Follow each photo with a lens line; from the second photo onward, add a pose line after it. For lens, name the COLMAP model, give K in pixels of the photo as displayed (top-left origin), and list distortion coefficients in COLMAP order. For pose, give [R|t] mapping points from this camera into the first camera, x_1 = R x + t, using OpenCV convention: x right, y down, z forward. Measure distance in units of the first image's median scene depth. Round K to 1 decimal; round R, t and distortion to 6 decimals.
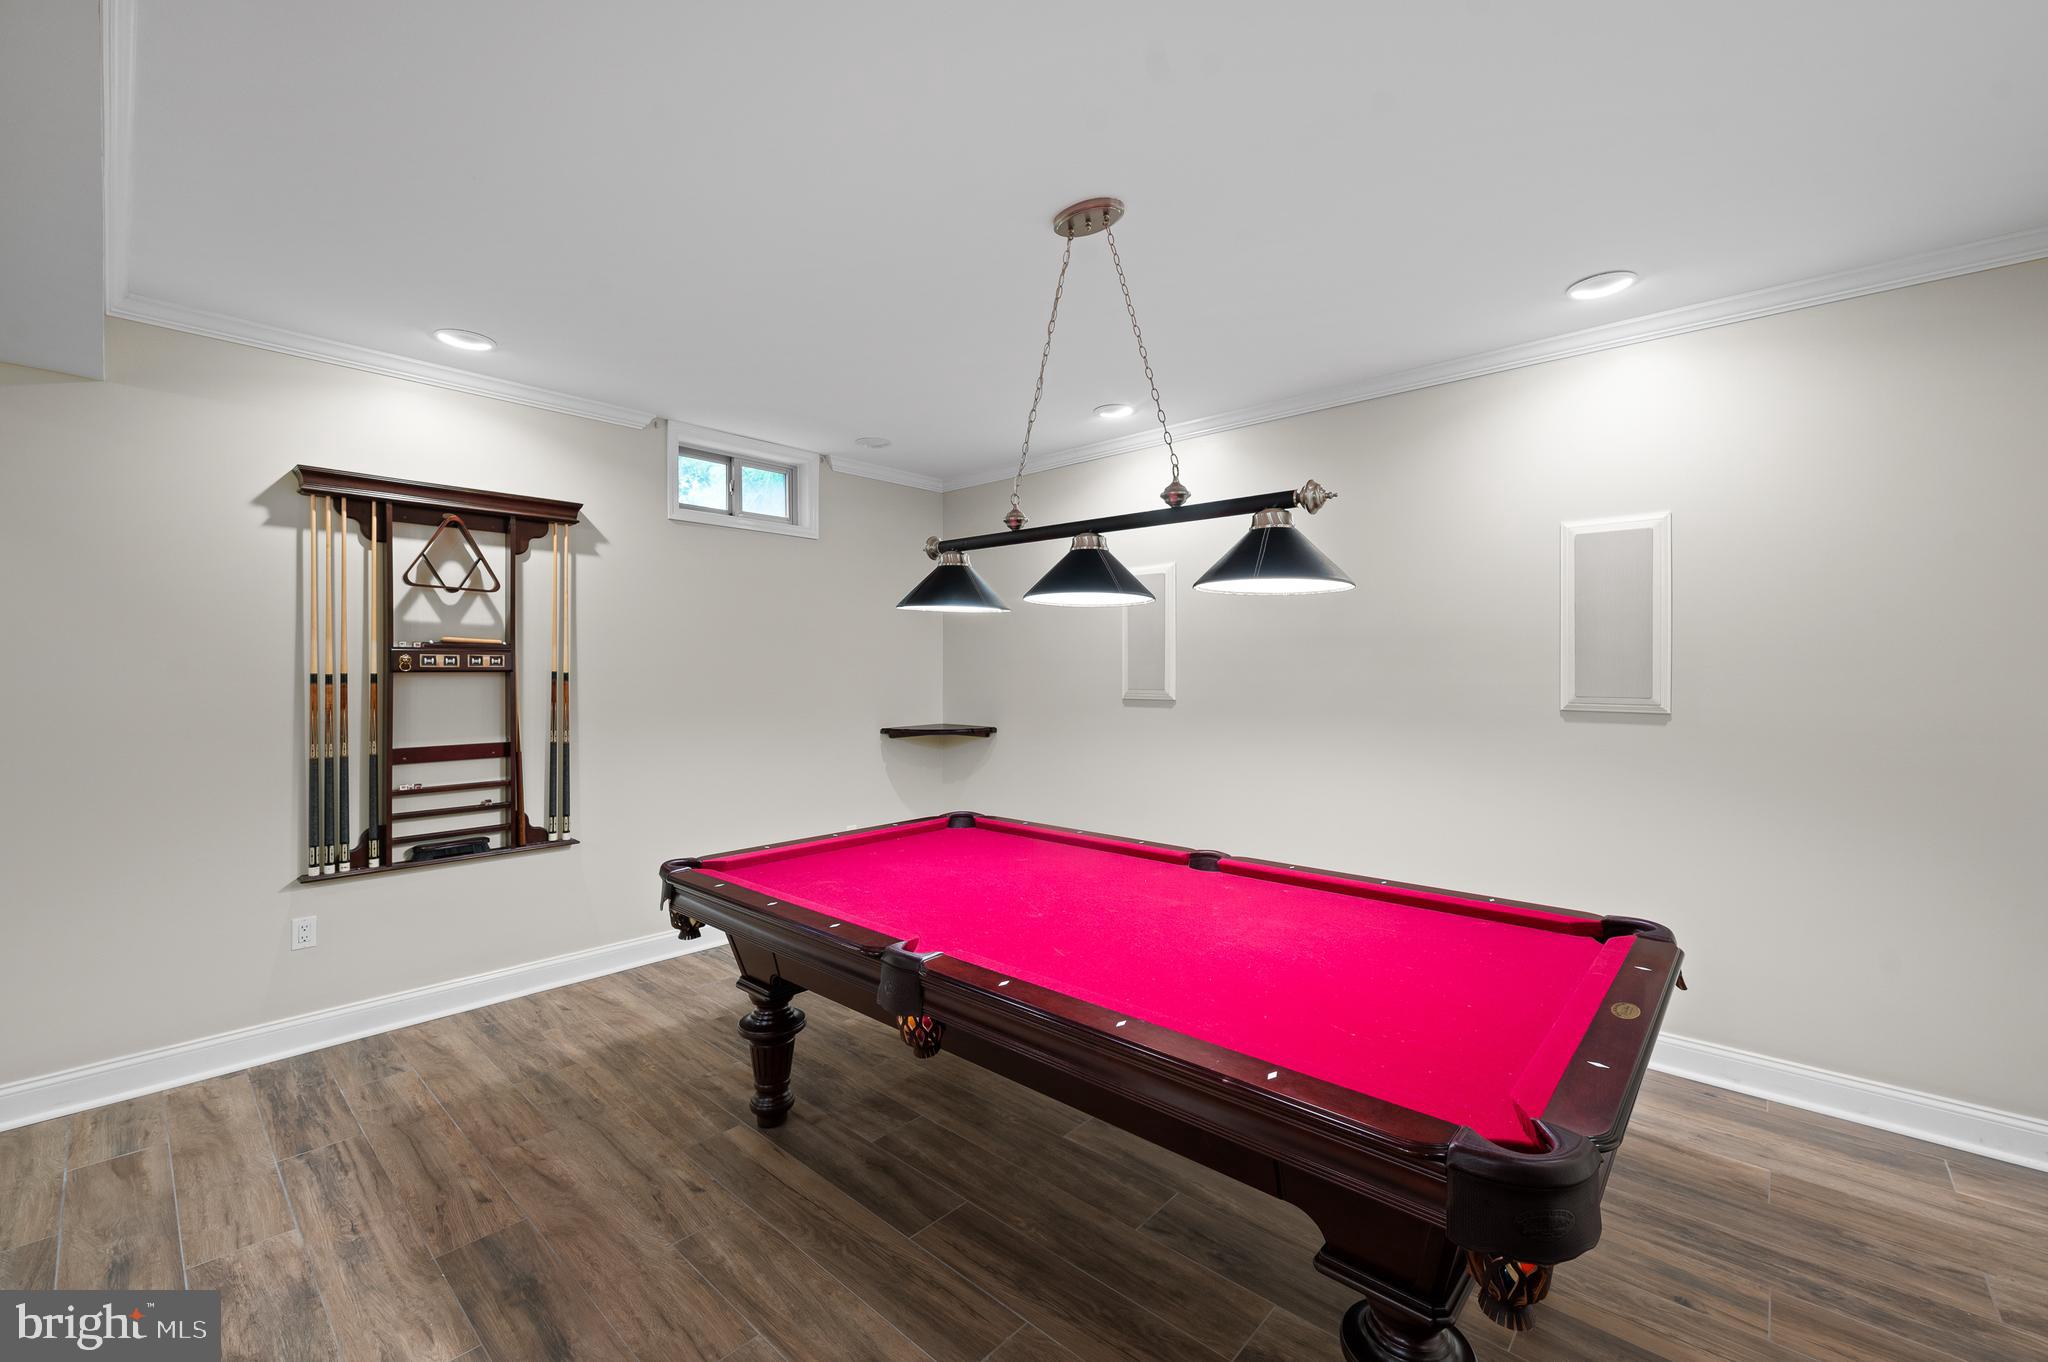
lens RADIAL K [[829.6, 0, 1026.8], [0, 829.6, 675.2], [0, 0, 1]] dist [0.000293, 0.000143]
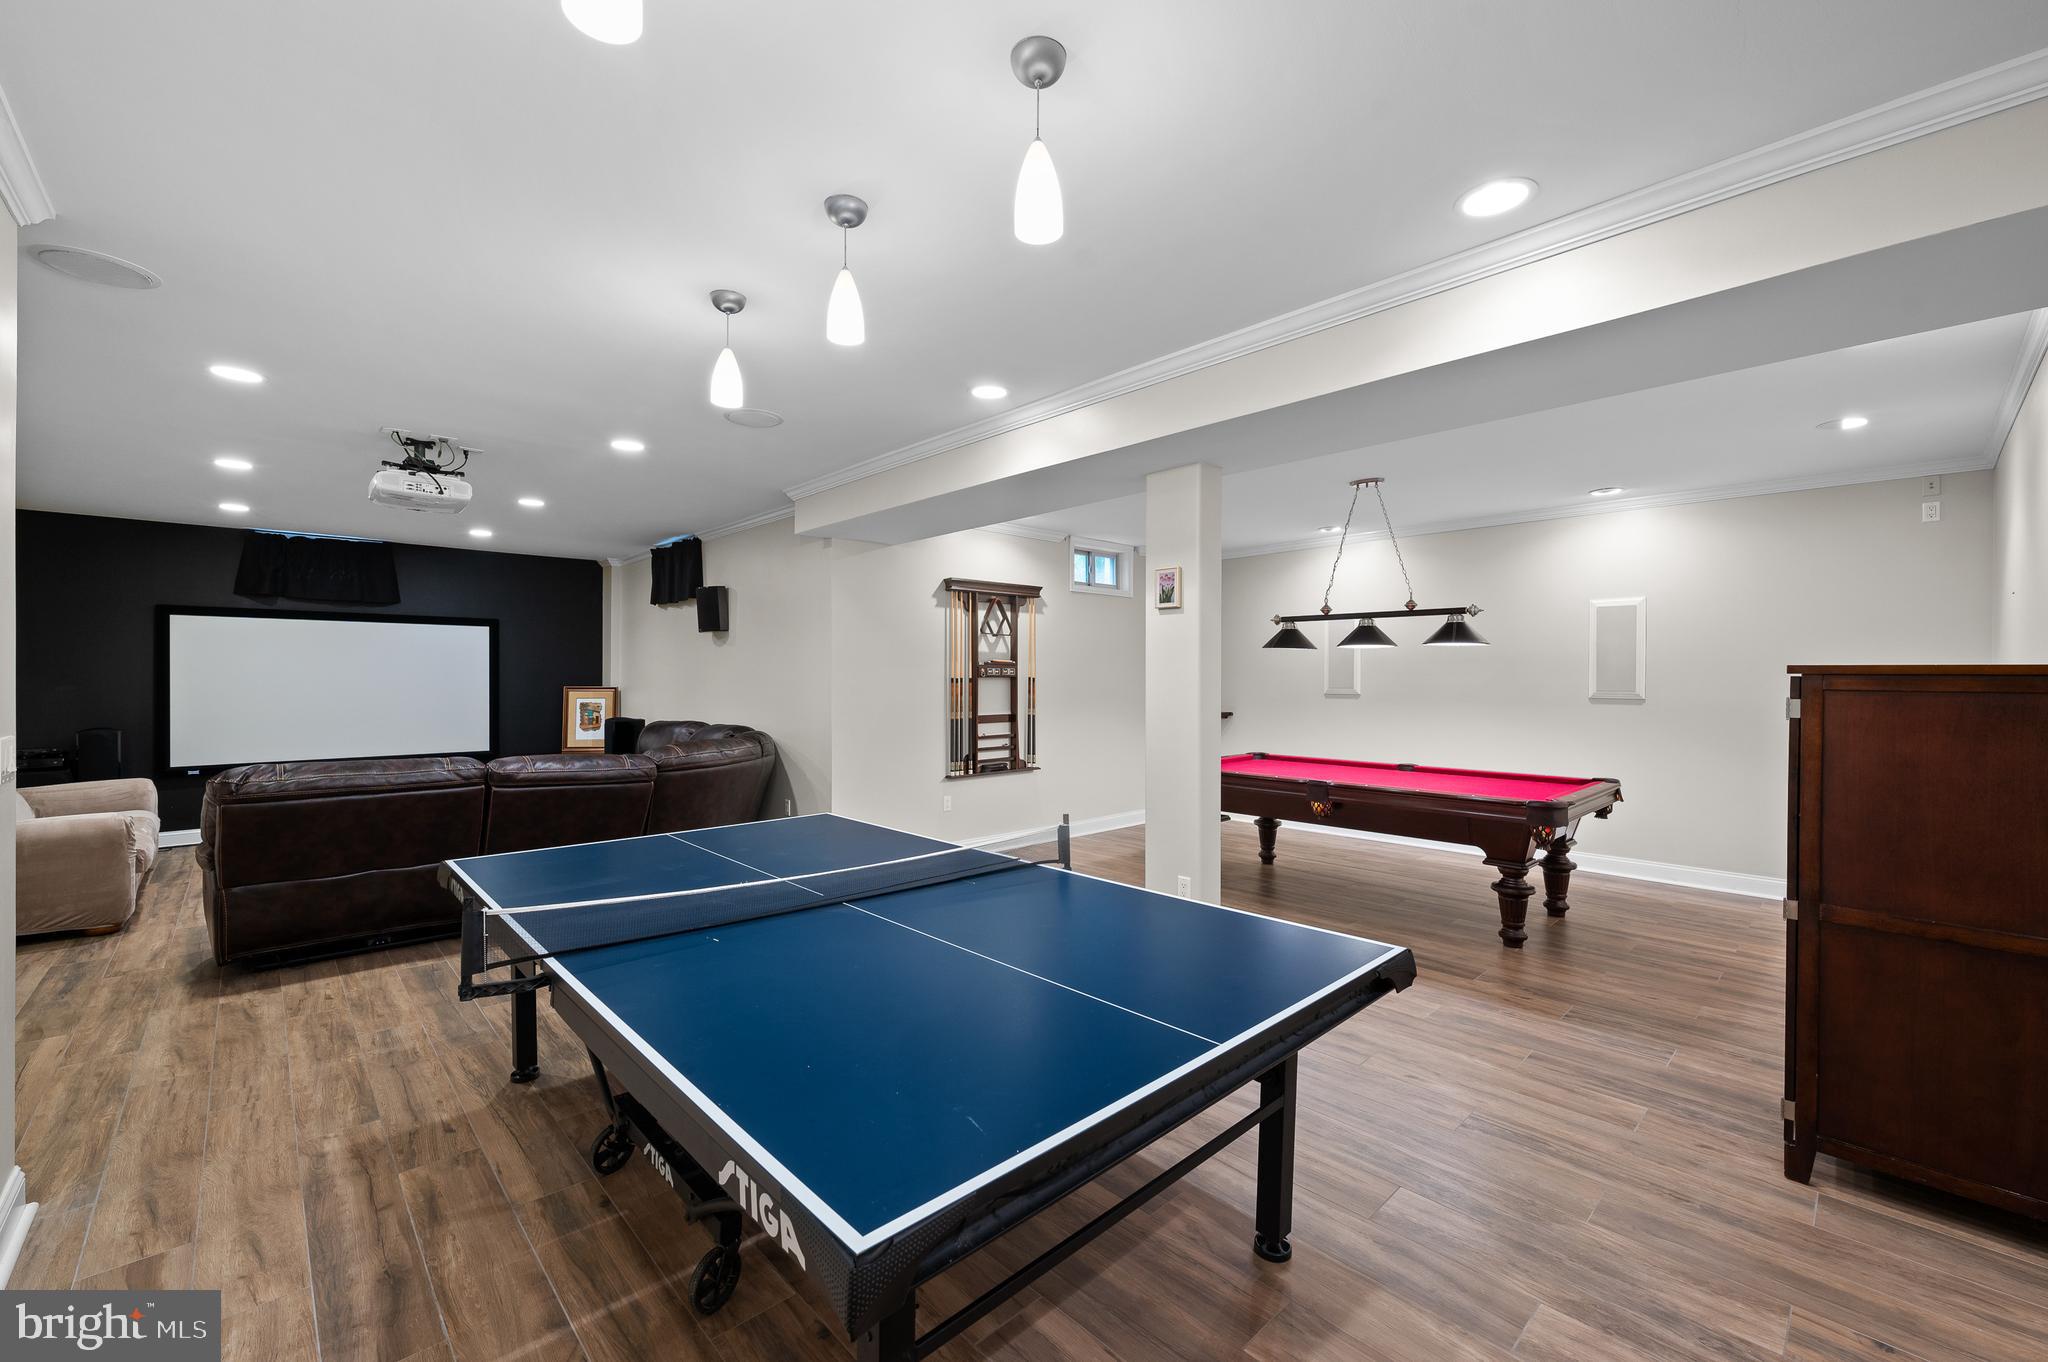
lens RADIAL K [[829.6, 0, 1021.8], [0, 829.6, 680.5], [0, 0, 1]] dist [0.000293, 0.000143]
pose [[0.996764, 0.001900, -0.080359, -0.495259], [-0.001973, 0.999998, -0.000831, 0.005574], [0.080358, 0.000987, 0.996766, -0.986817]]
